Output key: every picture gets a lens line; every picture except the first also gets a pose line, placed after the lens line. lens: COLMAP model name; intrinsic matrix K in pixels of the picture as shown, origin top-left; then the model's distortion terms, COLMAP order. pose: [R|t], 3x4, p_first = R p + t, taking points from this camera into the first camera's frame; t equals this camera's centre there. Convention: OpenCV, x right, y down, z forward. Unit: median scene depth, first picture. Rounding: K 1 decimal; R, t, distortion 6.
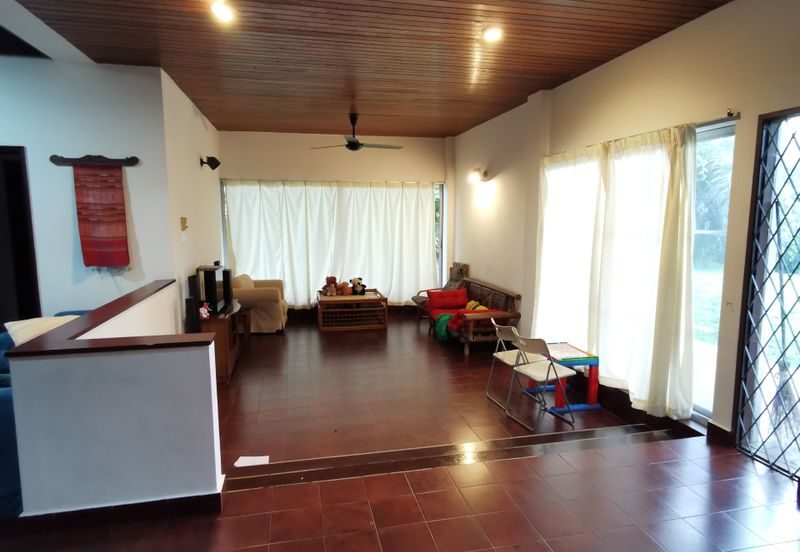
lens RADIAL K [[497.4, 0, 402.0], [0, 497.4, 279.2], [0, 0, 1]] dist [0.021615, -0.001457]
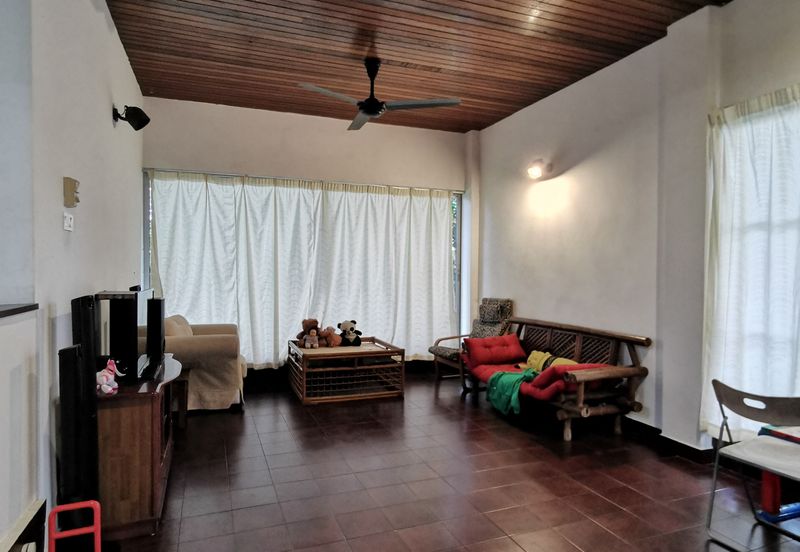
lens RADIAL K [[497.4, 0, 402.0], [0, 497.4, 279.2], [0, 0, 1]] dist [0.021615, -0.001457]
pose [[0.987880, 0.006981, 0.155060, -0.127920], [0.010351, 0.993801, -0.110688, 0.017466], [-0.154871, 0.110951, 0.981685, 0.315750]]
